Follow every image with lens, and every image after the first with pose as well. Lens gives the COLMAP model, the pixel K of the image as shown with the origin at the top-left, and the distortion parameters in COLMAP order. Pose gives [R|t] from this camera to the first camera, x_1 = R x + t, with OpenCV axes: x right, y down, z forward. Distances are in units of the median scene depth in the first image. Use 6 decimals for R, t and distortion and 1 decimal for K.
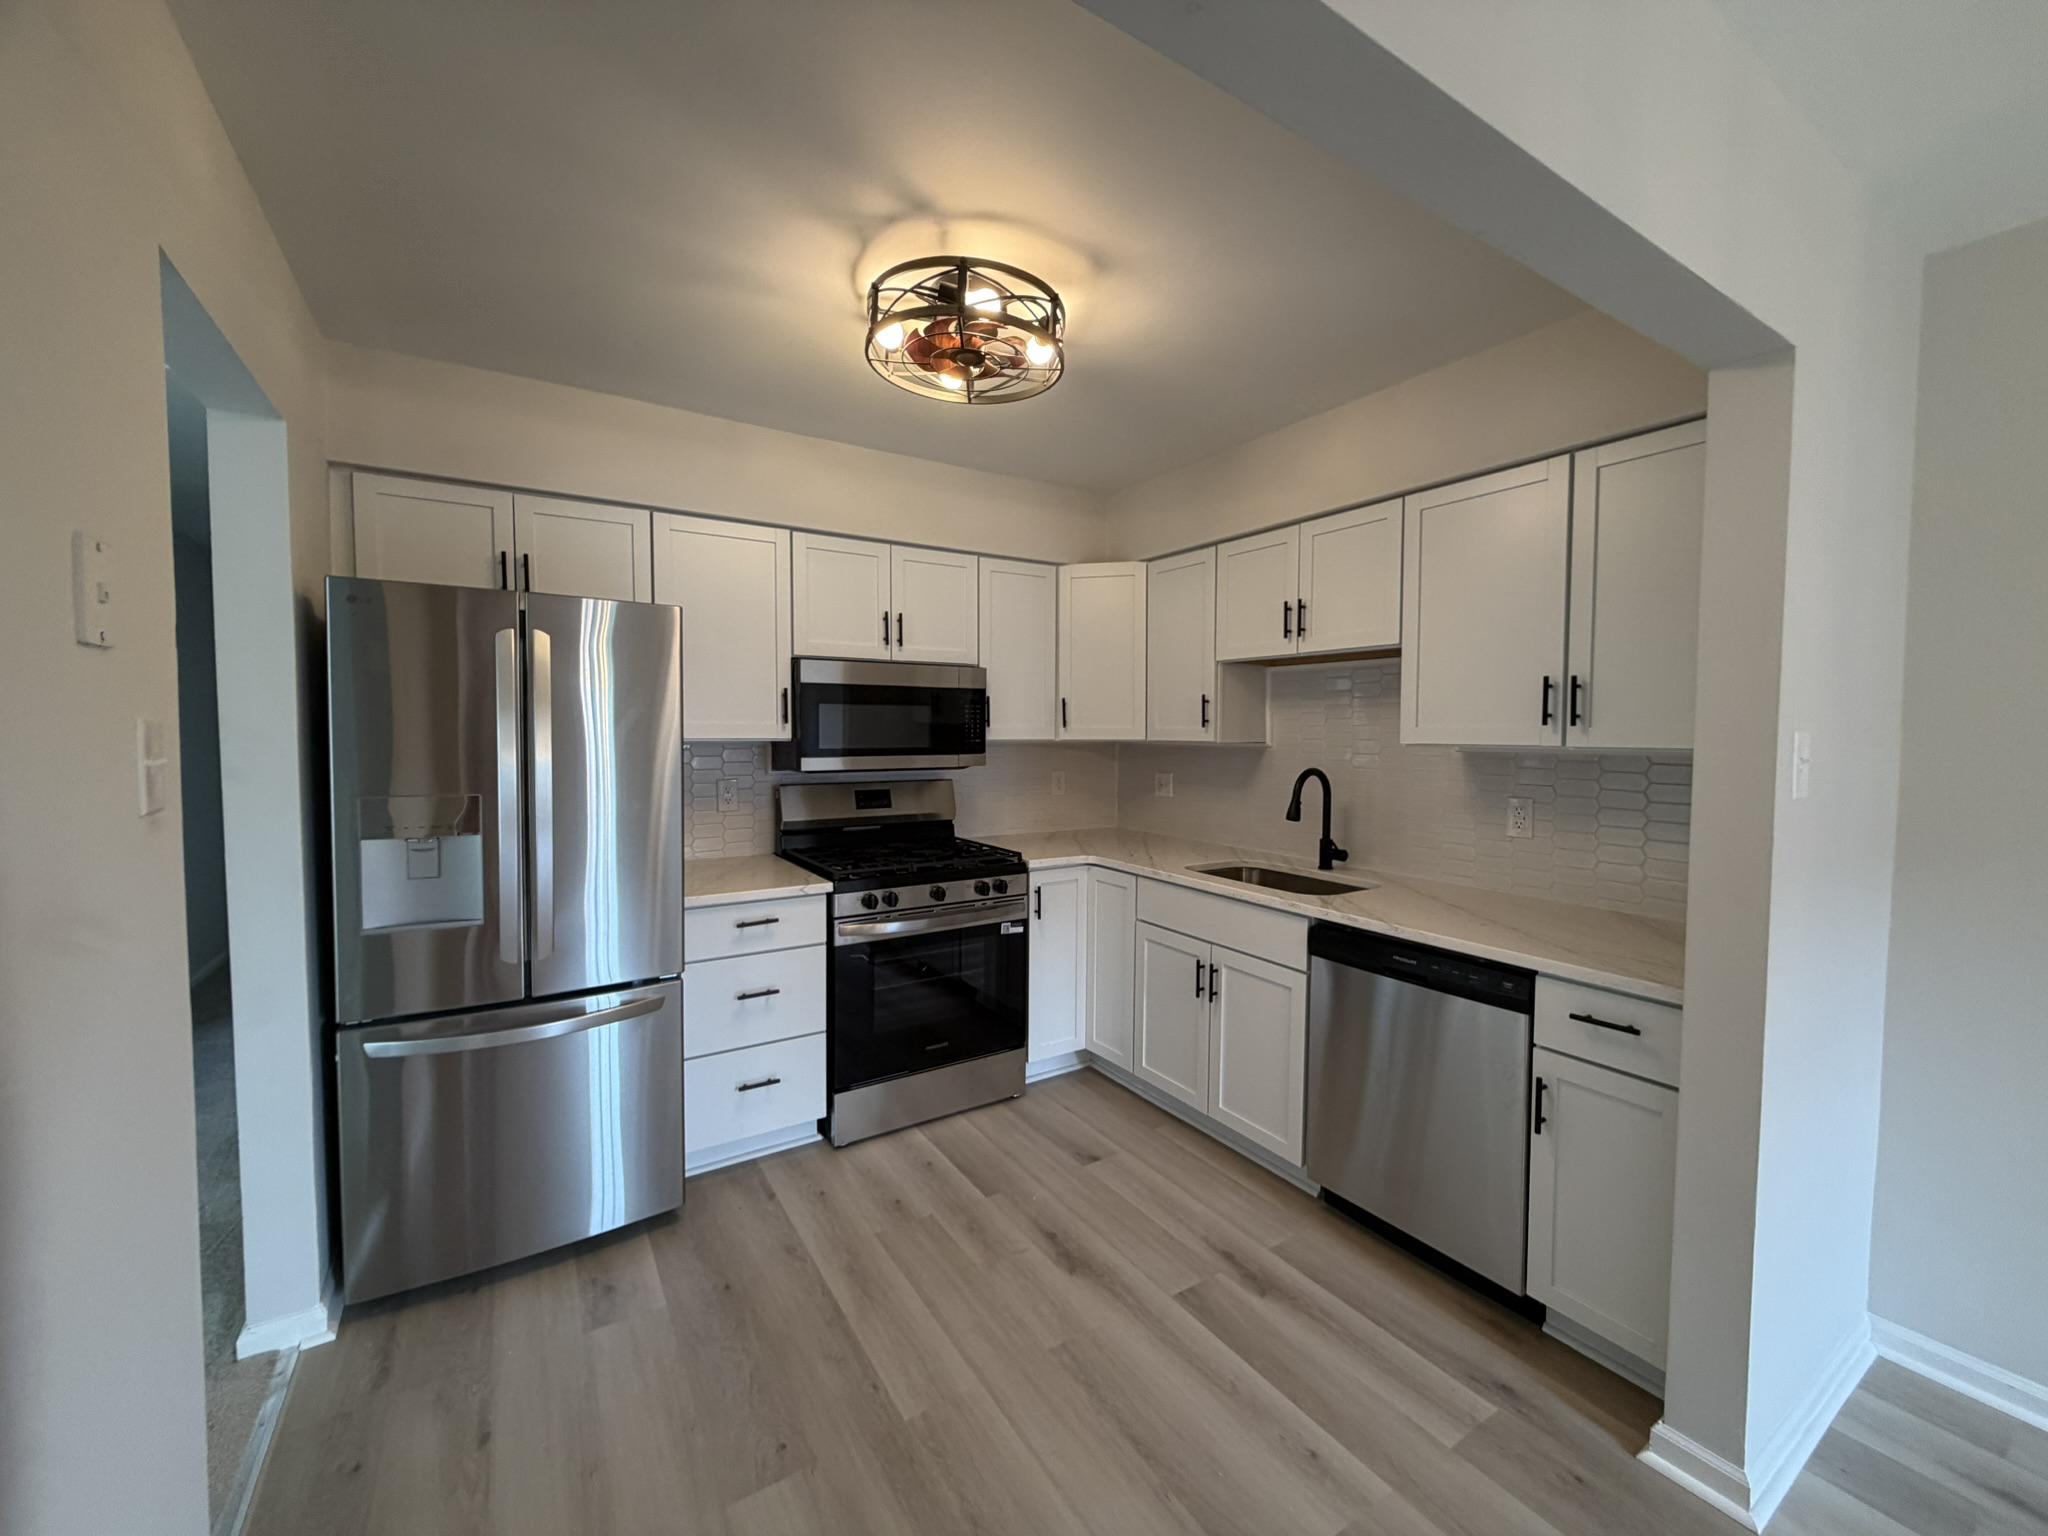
lens RADIAL K [[813.9, 0, 1019.7], [0, 813.9, 764.1], [0, 0, 1]] dist [0.000741, -0.000185]
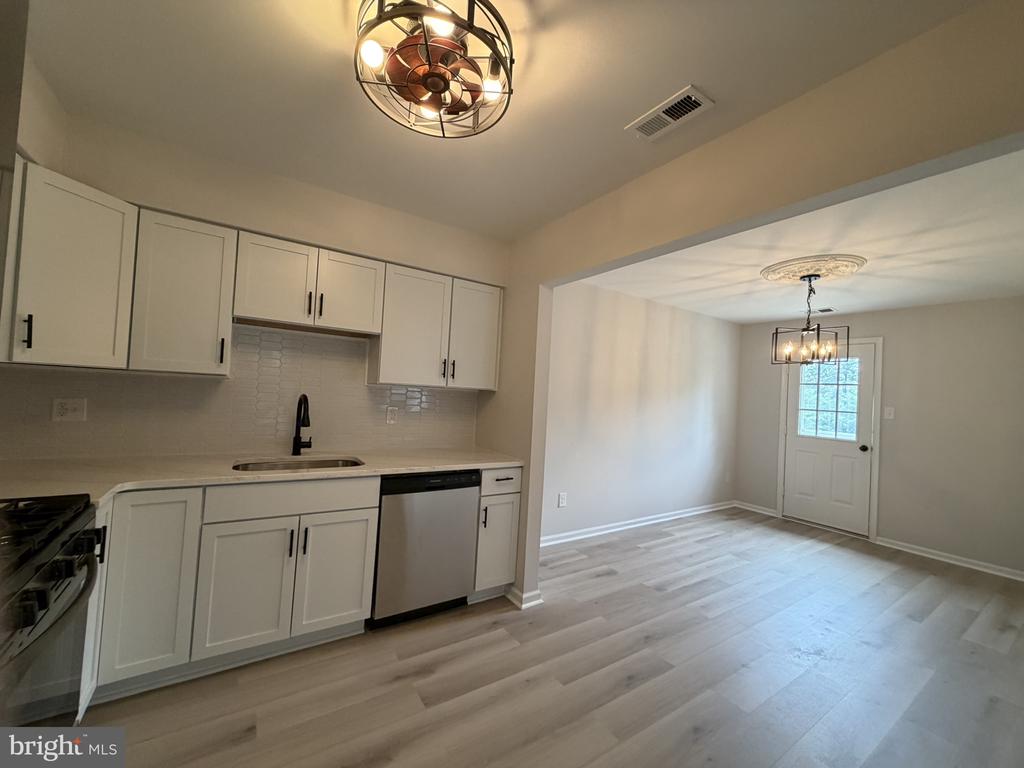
lens RADIAL K [[407.0, 0, 509.8], [0, 407.0, 382.1], [0, 0, 1]] dist [0.000741, -0.000185]
pose [[-0.022820, 0.021097, 0.999517, -0.576048], [-0.011819, 0.999702, -0.021371, -0.008466], [-0.999670, -0.012301, -0.022564, 0.725391]]
